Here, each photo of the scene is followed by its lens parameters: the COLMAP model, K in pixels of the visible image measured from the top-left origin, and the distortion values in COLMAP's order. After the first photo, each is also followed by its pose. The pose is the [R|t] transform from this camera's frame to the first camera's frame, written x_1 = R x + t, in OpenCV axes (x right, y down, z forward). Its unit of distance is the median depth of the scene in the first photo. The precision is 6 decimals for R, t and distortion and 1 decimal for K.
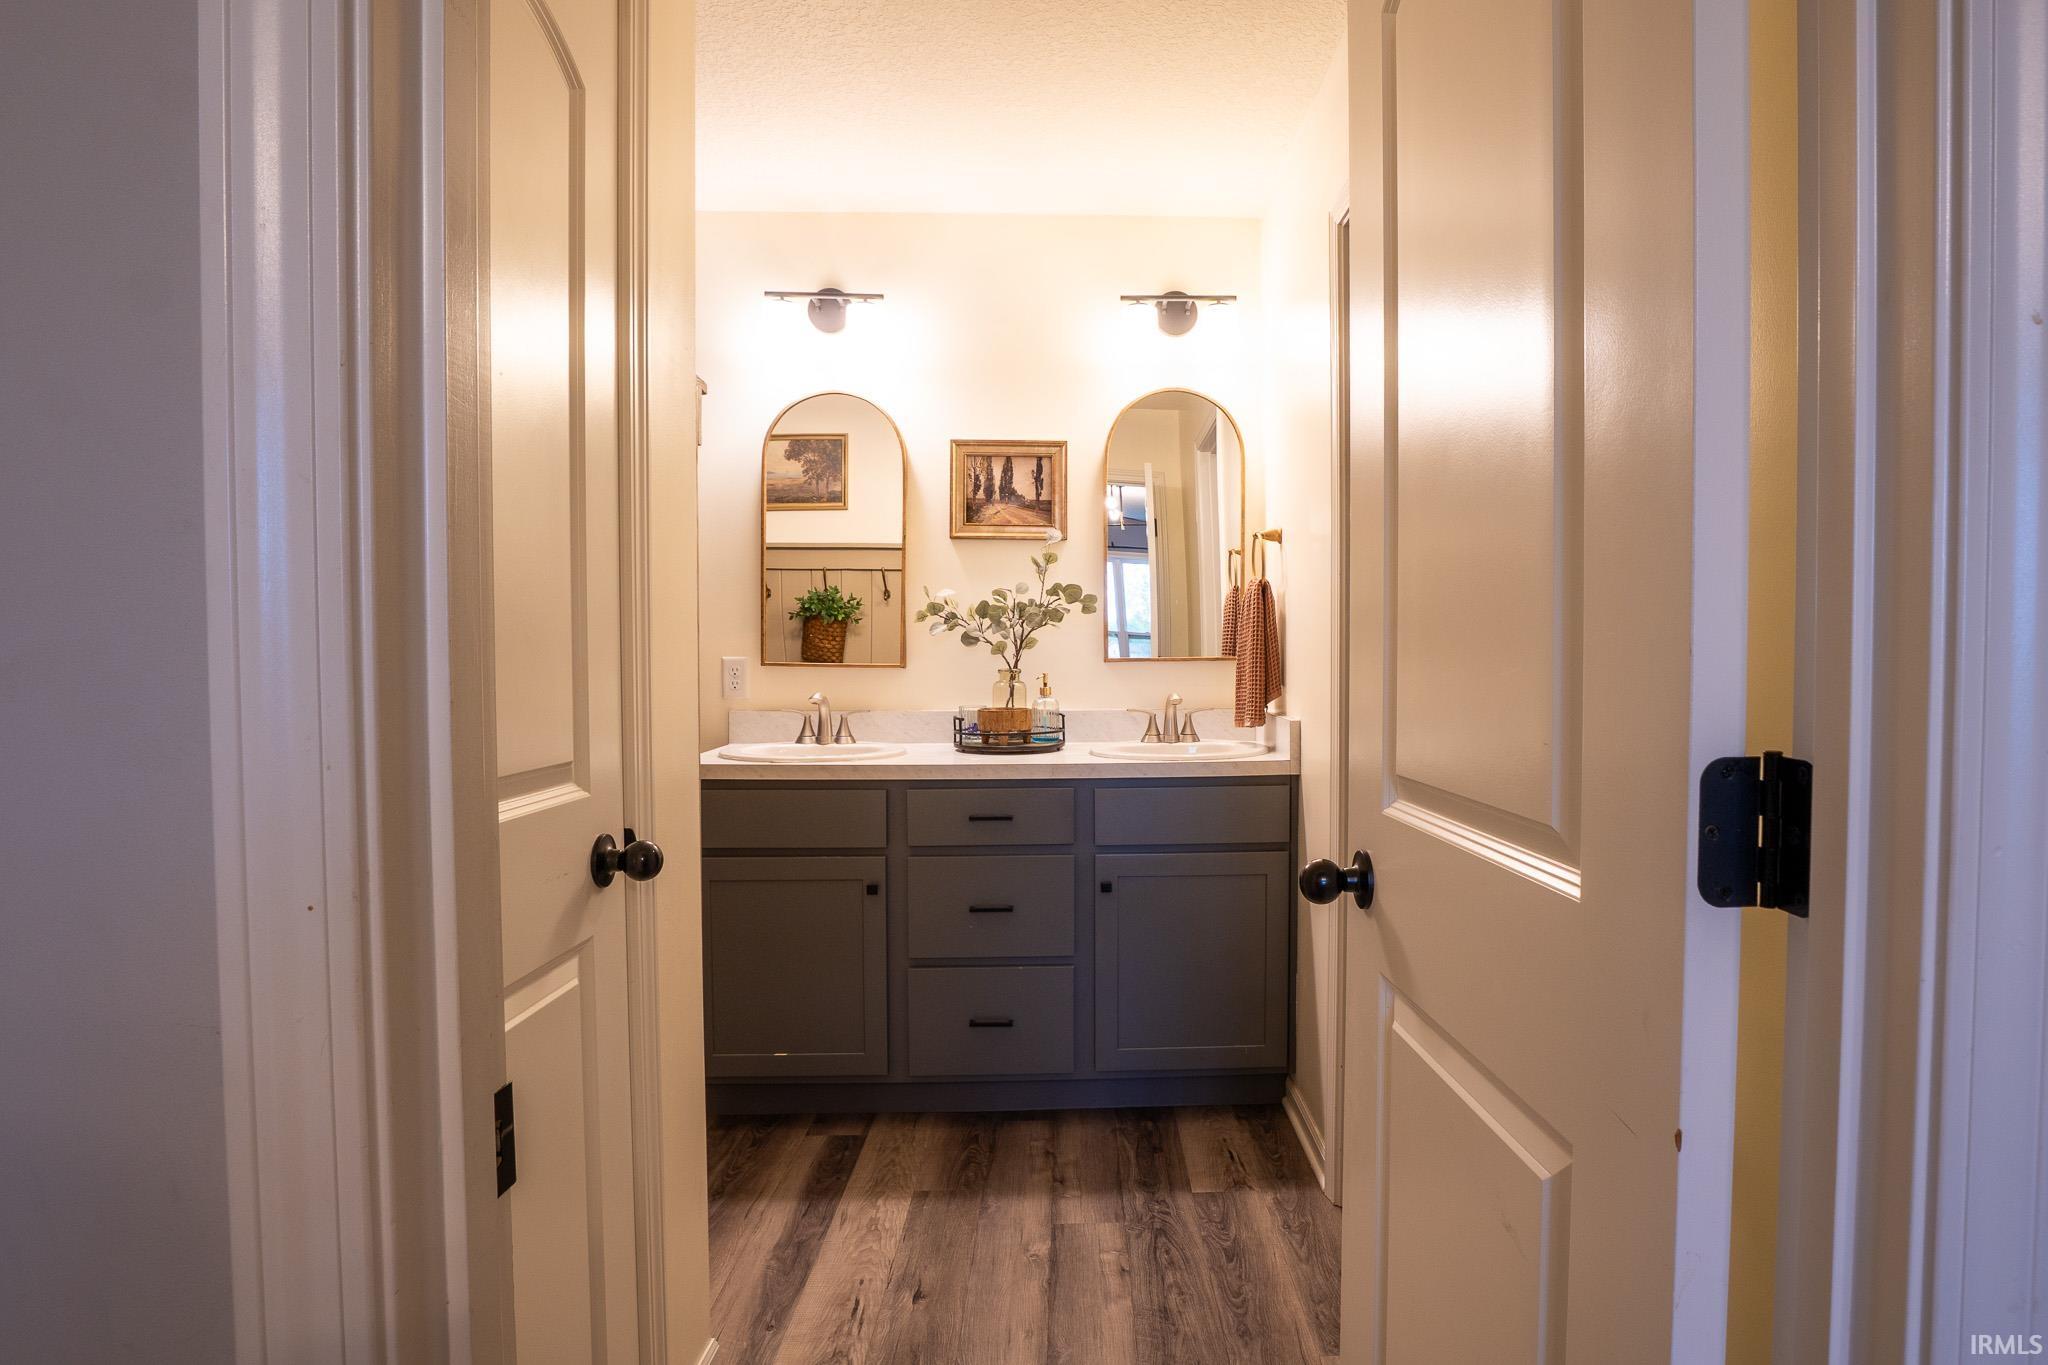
lens RADIAL K [[964.0, 0, 1020.2], [0, 964.0, 672.3], [0, 0, 1]] dist [-0.030321, 0.001622]
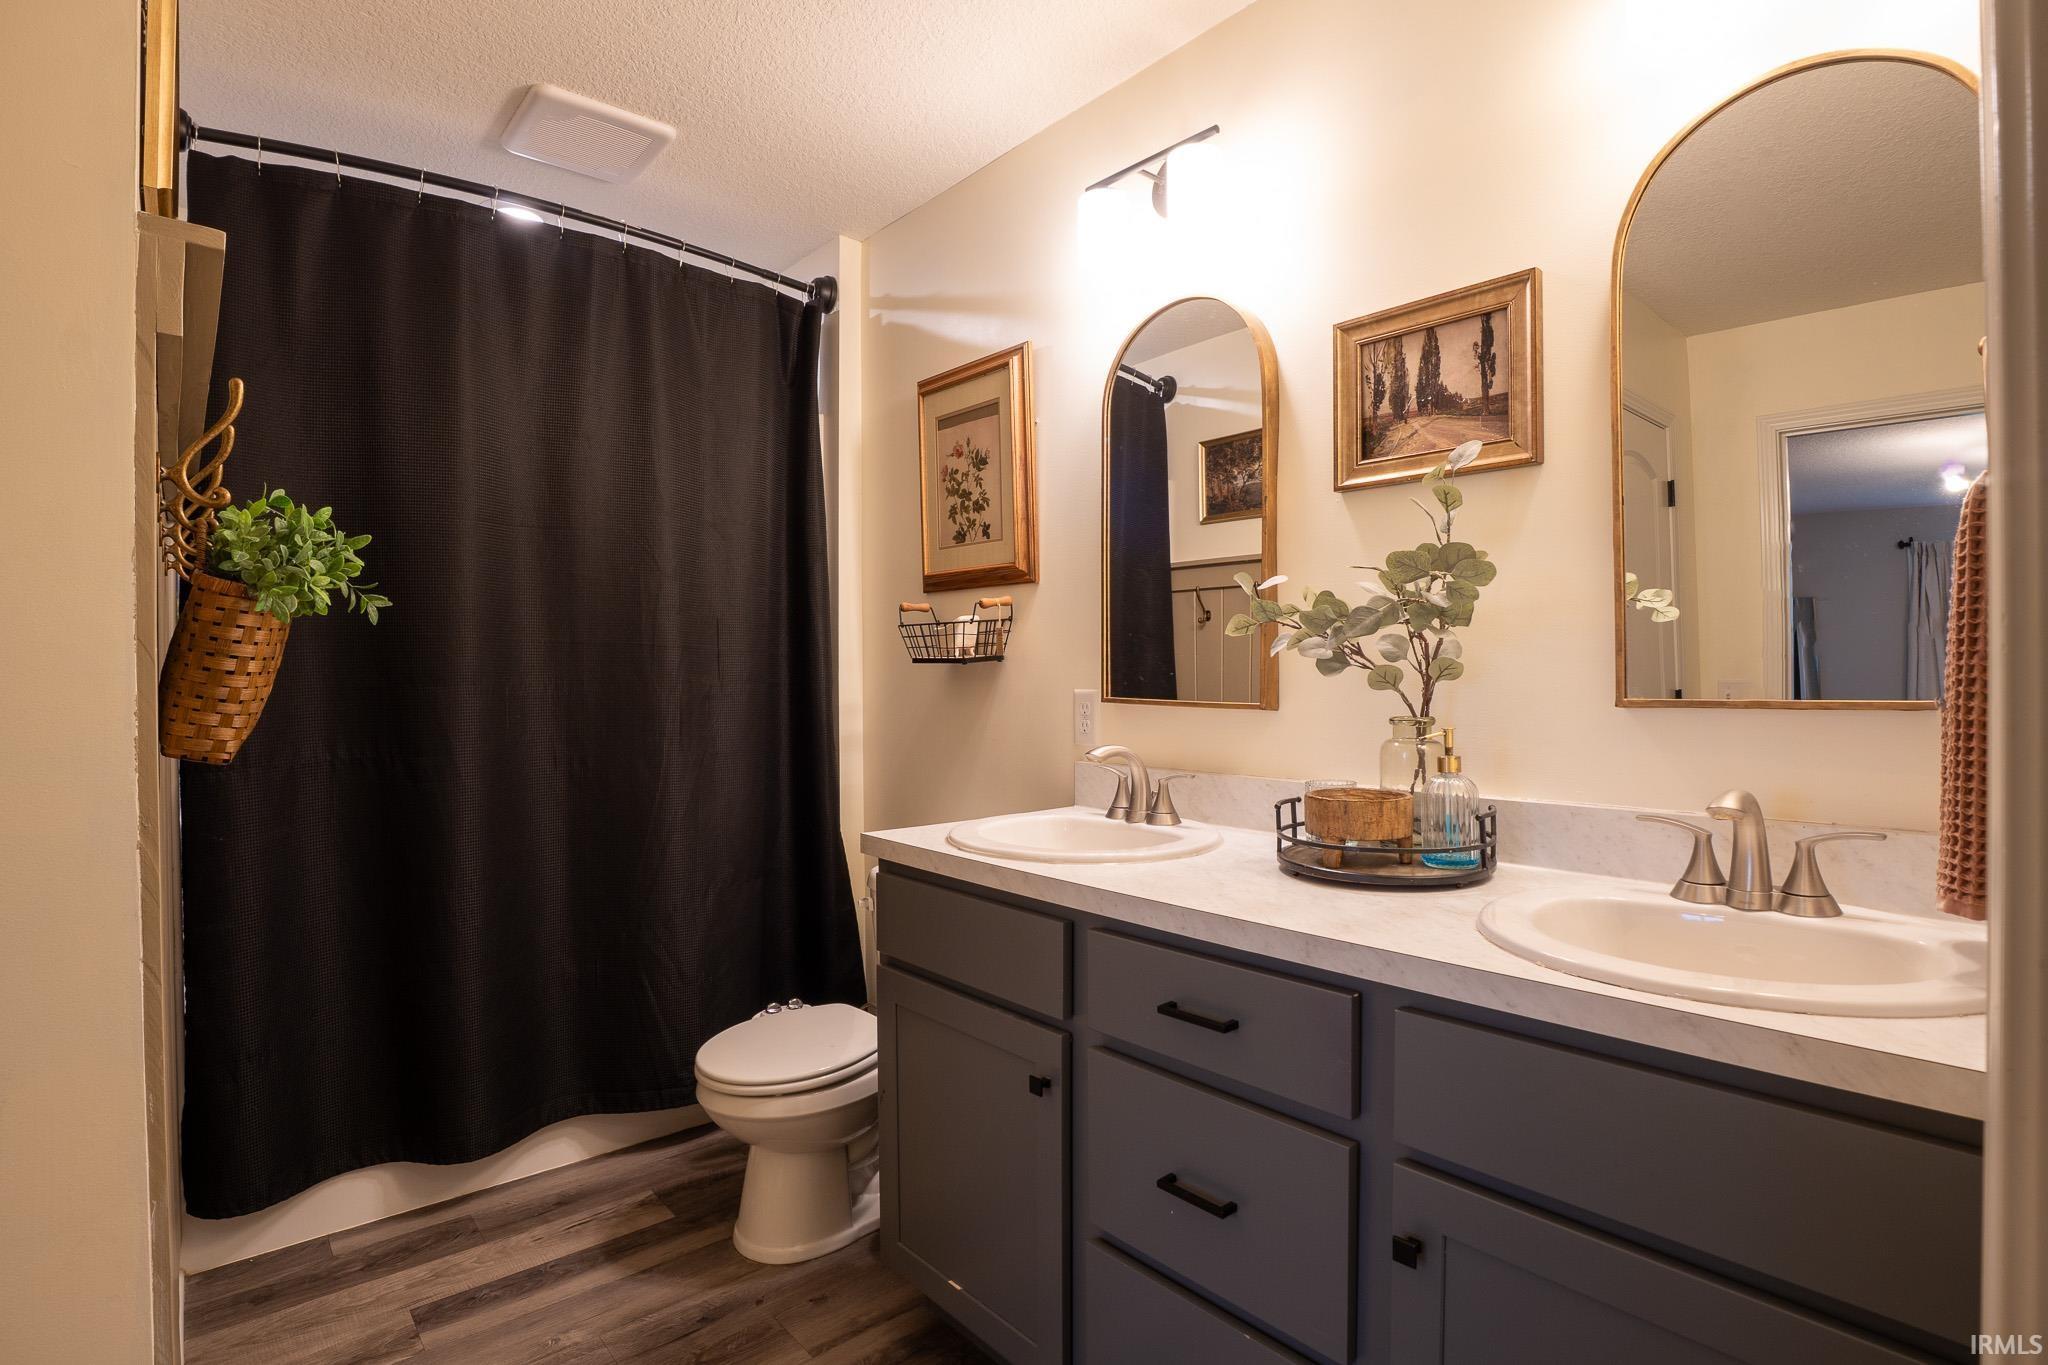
lens RADIAL K [[964.0, 0, 1020.2], [0, 964.0, 672.3], [0, 0, 1]] dist [-0.030321, 0.001622]
pose [[0.708903, -0.004510, -0.705292, 0.205908], [-0.019724, 0.999462, -0.026216, -0.009942], [0.705031, 0.032496, 0.708432, 0.459355]]
